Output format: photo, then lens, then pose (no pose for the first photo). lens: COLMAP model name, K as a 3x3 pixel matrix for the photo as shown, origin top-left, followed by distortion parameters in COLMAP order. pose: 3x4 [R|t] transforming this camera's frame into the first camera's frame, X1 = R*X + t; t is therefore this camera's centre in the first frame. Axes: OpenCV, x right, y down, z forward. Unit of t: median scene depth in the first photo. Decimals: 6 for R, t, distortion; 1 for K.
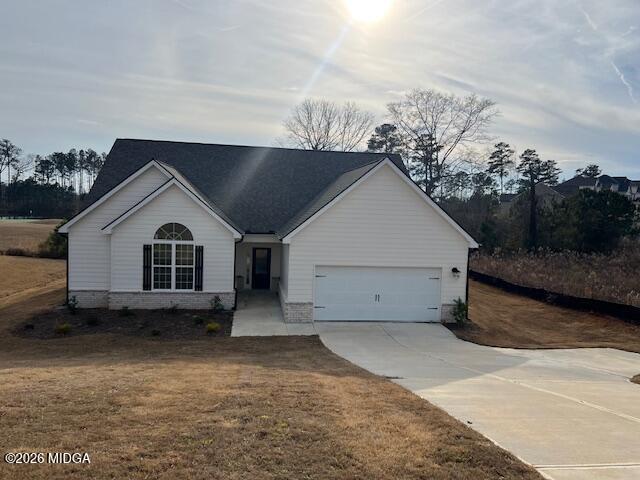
lens RADIAL K [[476.0, 0, 320.0], [0, 476.0, 240.0], [0, 0, 1]] dist [0.011498, -0.002667]
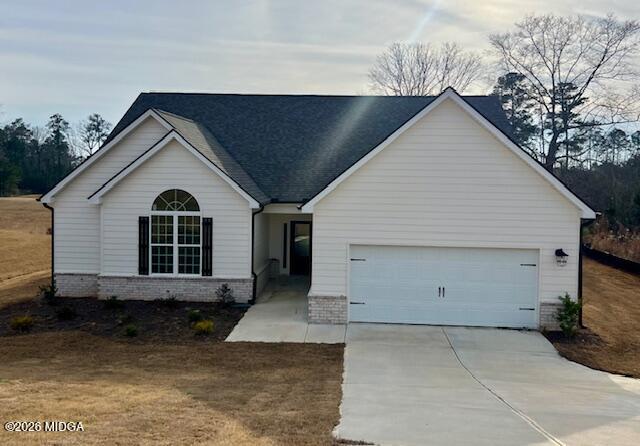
lens RADIAL K [[556.4, 0, 320.3], [0, 556.4, 196.1], [0, 0, 1]] dist [-0.002796, 0.002185]
pose [[0.979294, -0.013503, -0.201994, 0.108943], [0.005657, 0.999209, -0.039370, 0.012963], [0.202366, 0.037412, 0.978595, 0.159093]]
